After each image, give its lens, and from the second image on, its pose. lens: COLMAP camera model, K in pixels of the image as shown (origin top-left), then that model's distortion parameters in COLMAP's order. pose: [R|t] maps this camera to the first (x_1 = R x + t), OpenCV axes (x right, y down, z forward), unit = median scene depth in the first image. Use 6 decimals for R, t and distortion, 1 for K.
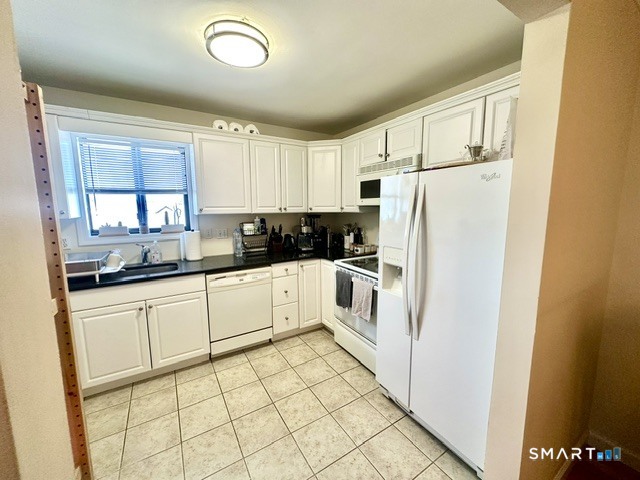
lens RADIAL K [[255.5, 0, 316.1], [0, 255.5, 239.1], [0, 0, 1]] dist [0.008638, 0.000083]
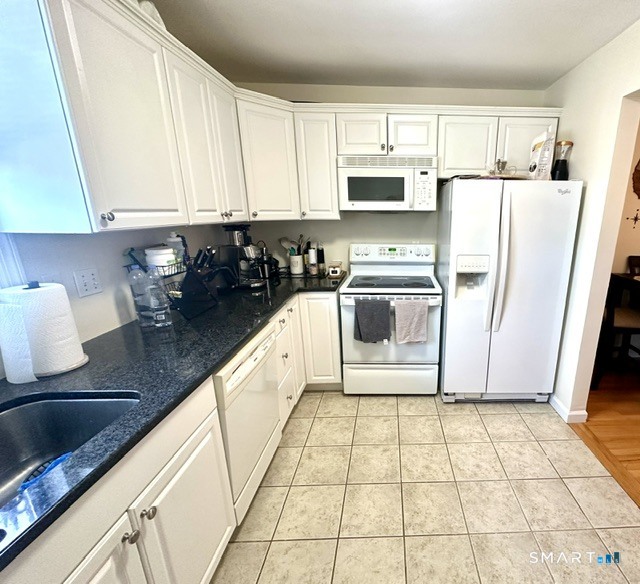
lens RADIAL K [[319.4, 0, 398.3], [0, 319.4, 303.8], [0, 0, 1]] dist [-0.017054, 0.000661]
pose [[0.485113, -0.232273, 0.843039, -0.640606], [0.103725, 0.972556, 0.208271, -0.046771], [-0.868278, -0.013591, 0.495892, 0.431381]]
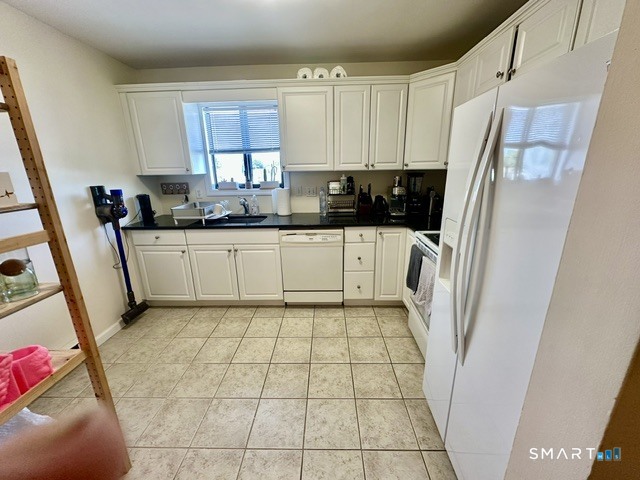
lens RADIAL K [[255.5, 0, 318.6], [0, 255.5, 237.3], [0, 0, 1]] dist [0.008638, 0.000083]
pose [[0.840994, 0.136392, -0.523571, 0.247185], [-0.058093, 0.984873, 0.163250, -0.011531], [0.537916, -0.106877, 0.836196, 0.178005]]
